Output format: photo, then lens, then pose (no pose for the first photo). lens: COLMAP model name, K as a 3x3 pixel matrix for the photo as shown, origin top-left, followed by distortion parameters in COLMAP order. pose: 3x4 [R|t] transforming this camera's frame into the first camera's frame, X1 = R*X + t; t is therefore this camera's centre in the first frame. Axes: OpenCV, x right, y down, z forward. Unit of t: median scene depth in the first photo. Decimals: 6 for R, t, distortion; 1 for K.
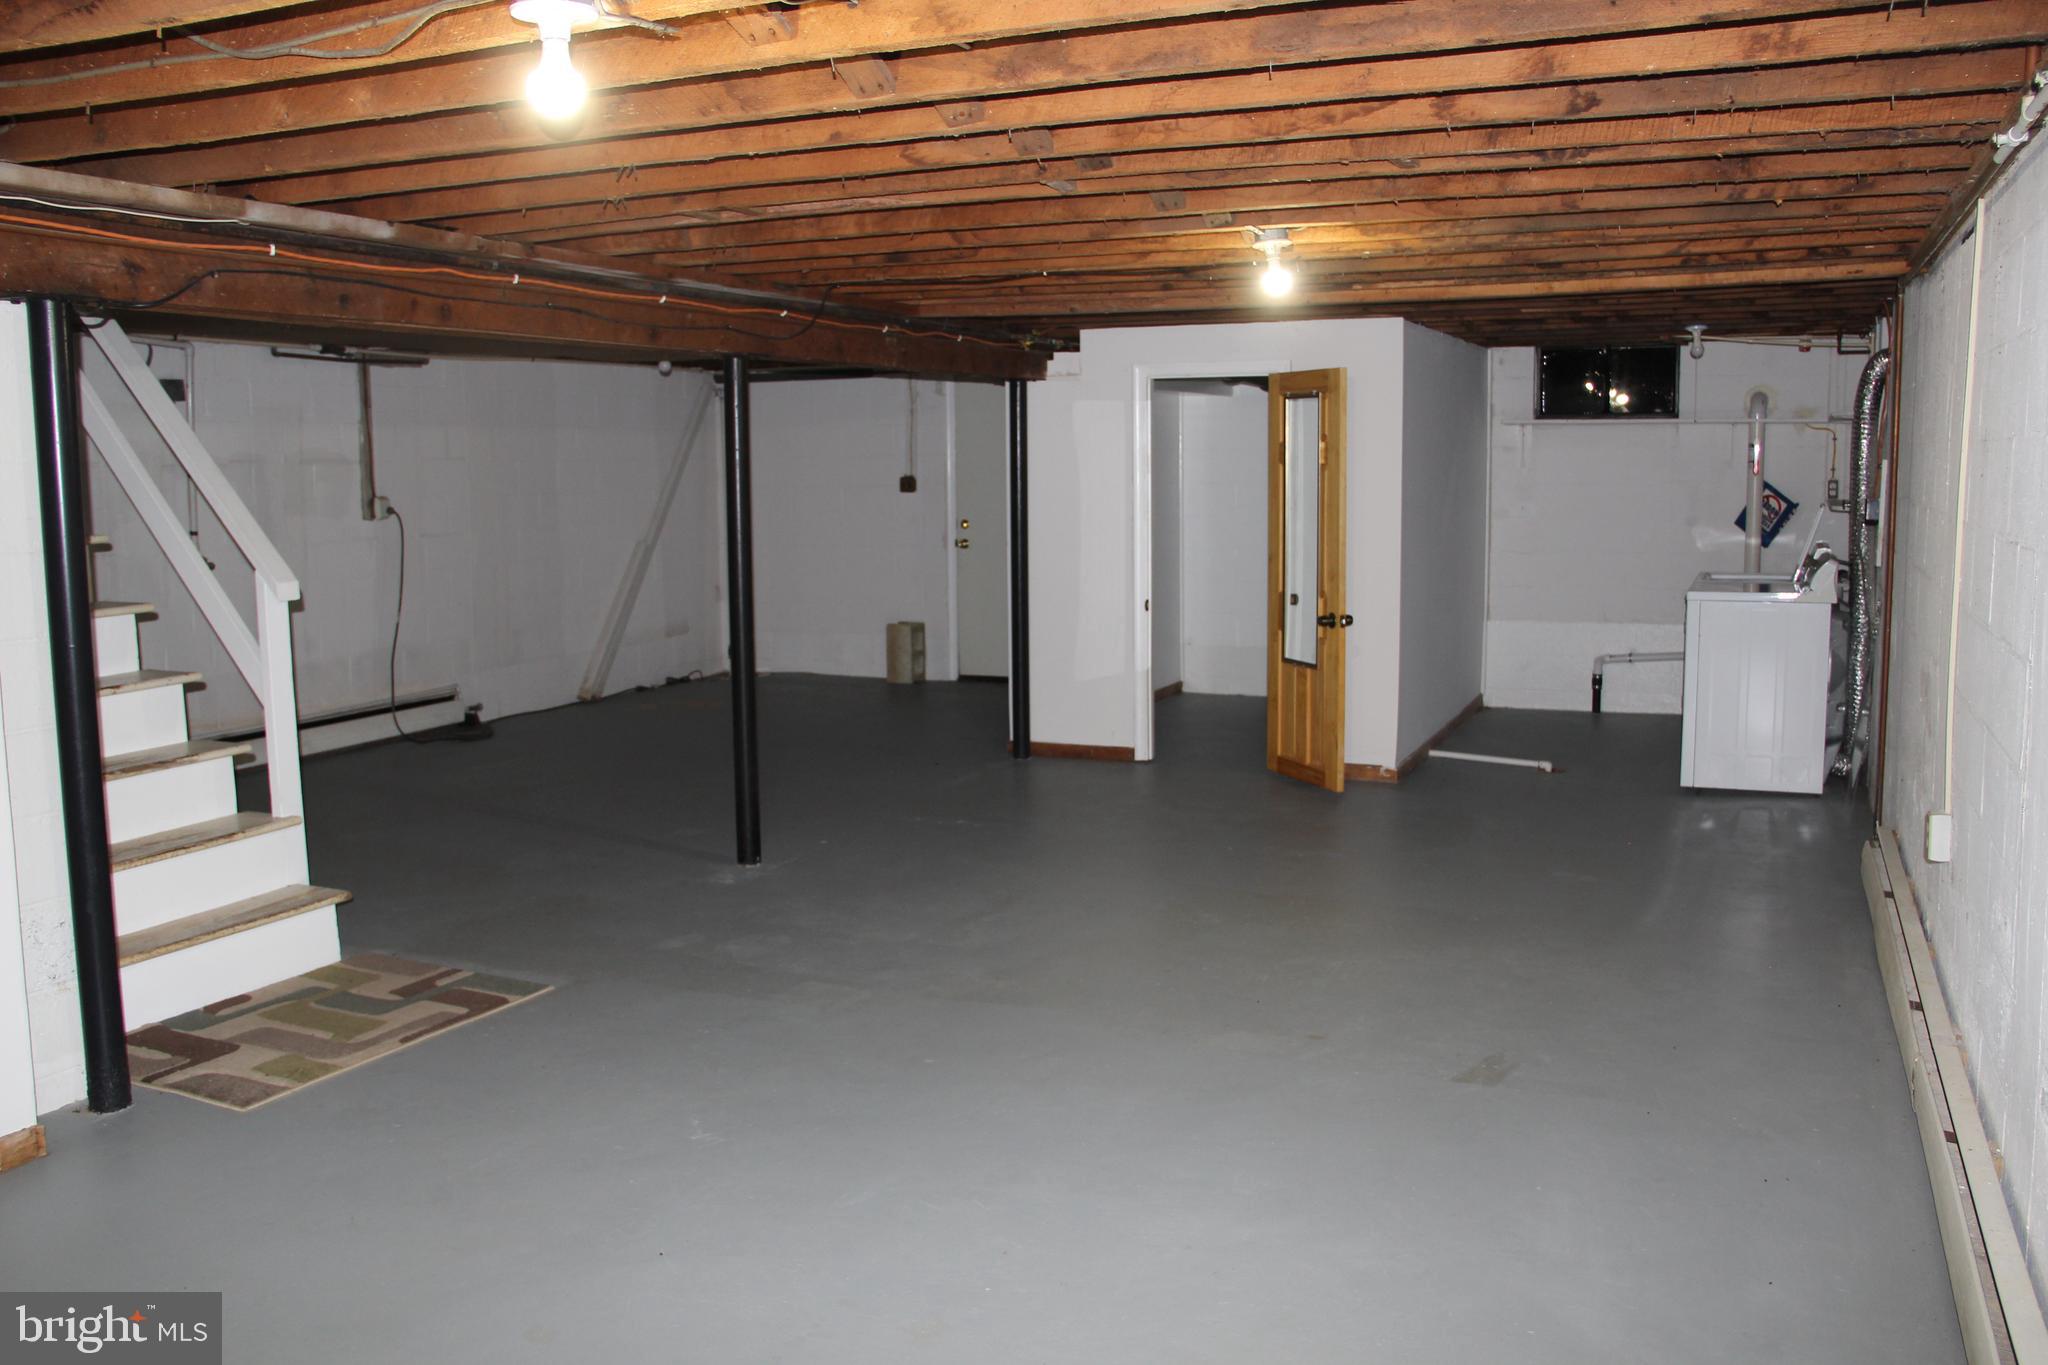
lens RADIAL K [[1725.3, 0, 1022.1], [0, 1725.3, 687.5], [0, 0, 1]] dist [-0.109284, 0.013575]
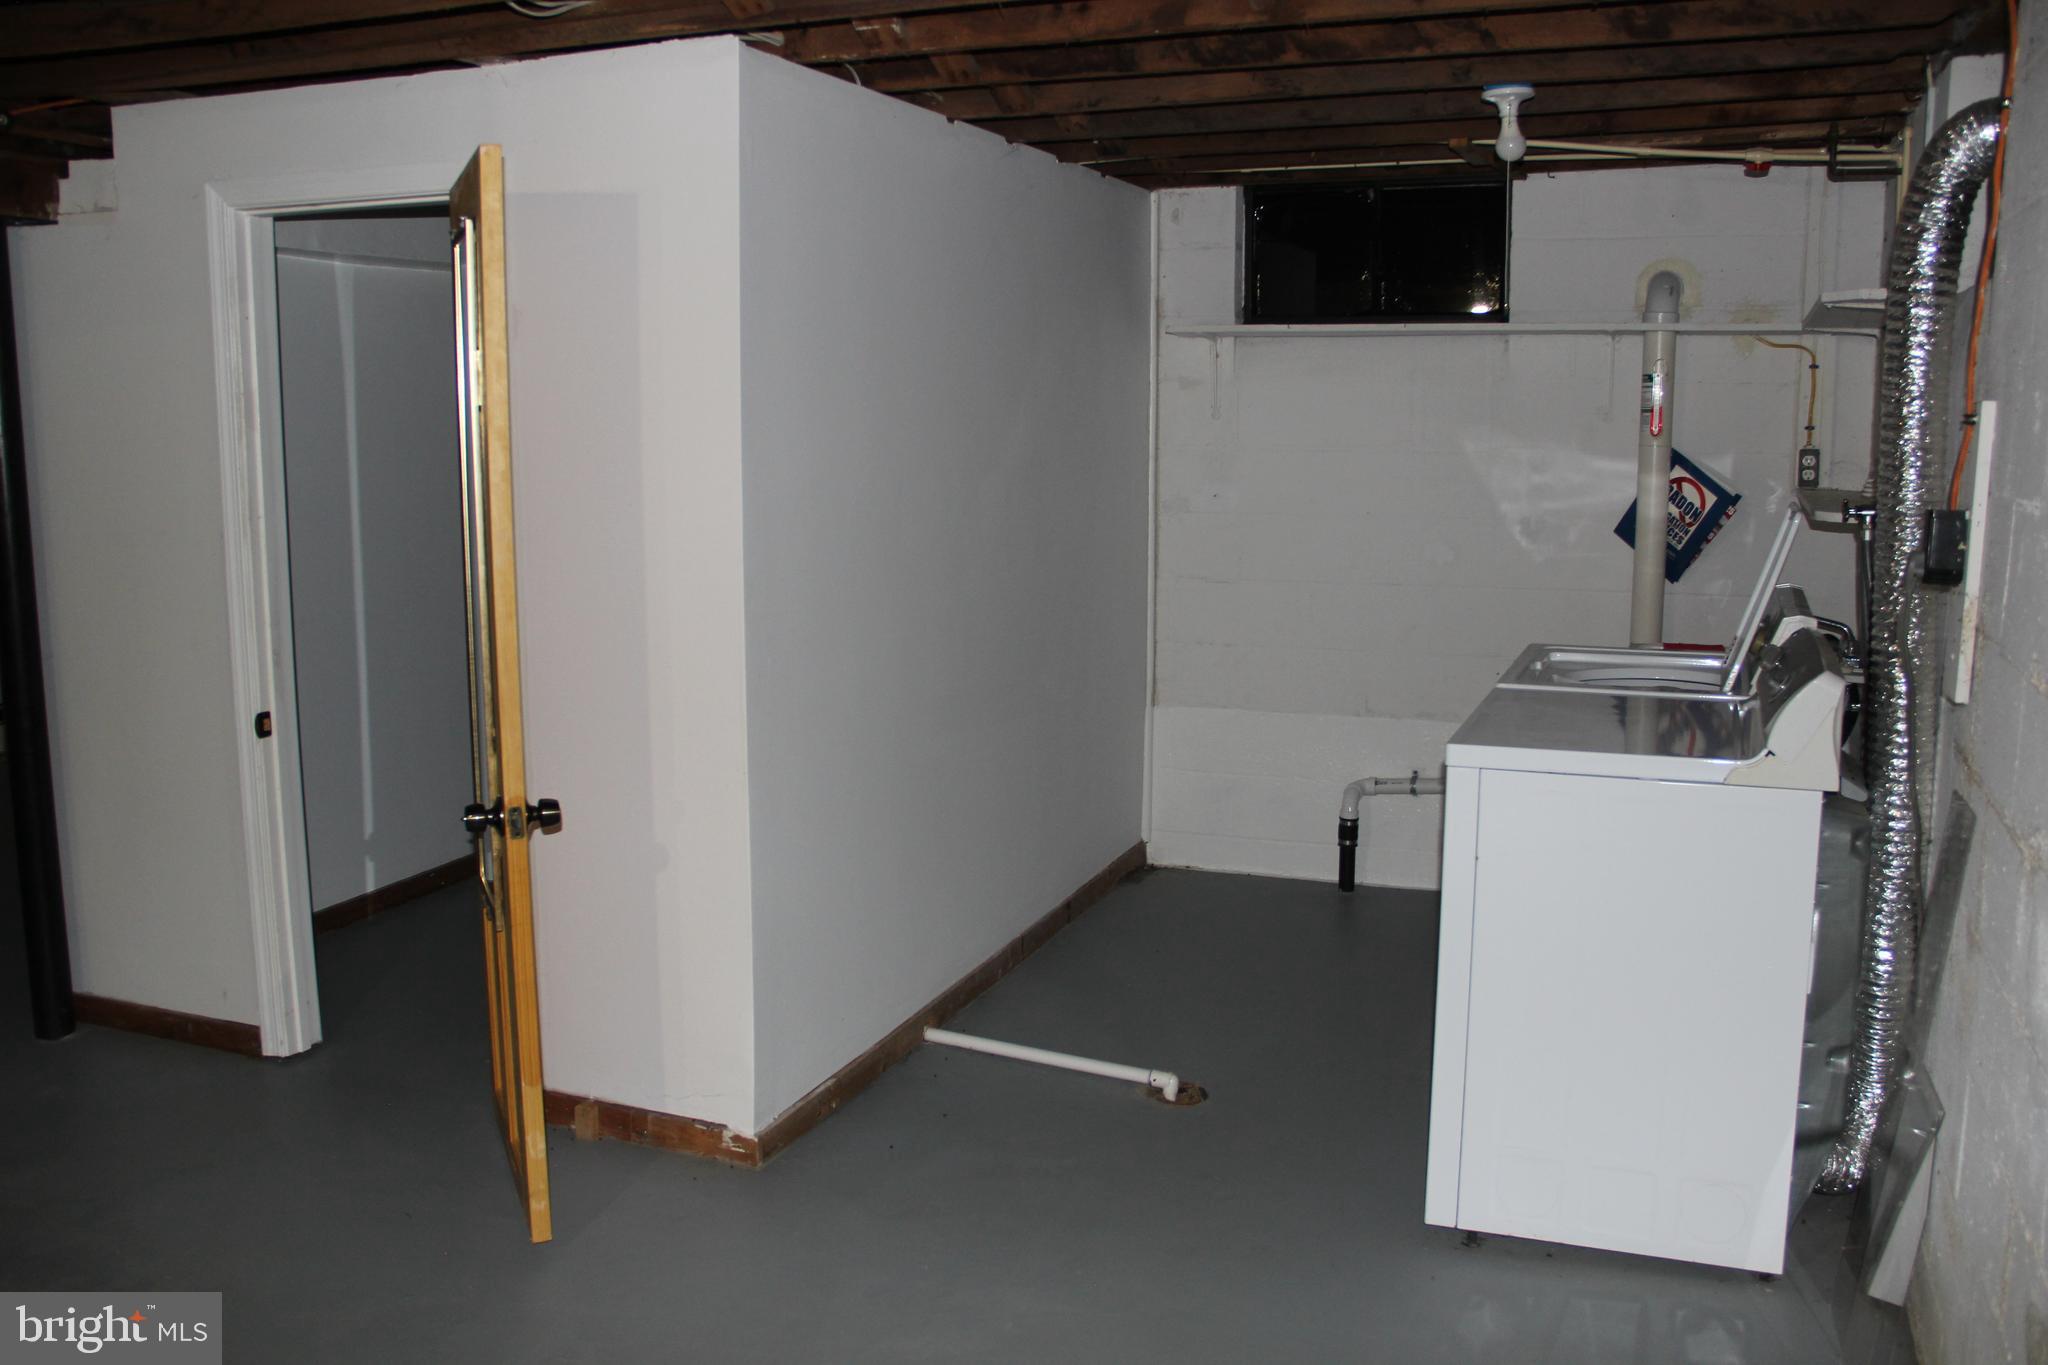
lens RADIAL K [[1725.3, 0, 1019.2], [0, 1725.3, 667.1], [0, 0, 1]] dist [-0.109284, 0.013575]
pose [[0.999485, 0.008002, 0.031069, 0.247085], [-0.008501, 0.999837, 0.015956, -0.068672], [-0.030936, -0.016212, 0.999390, 0.537426]]
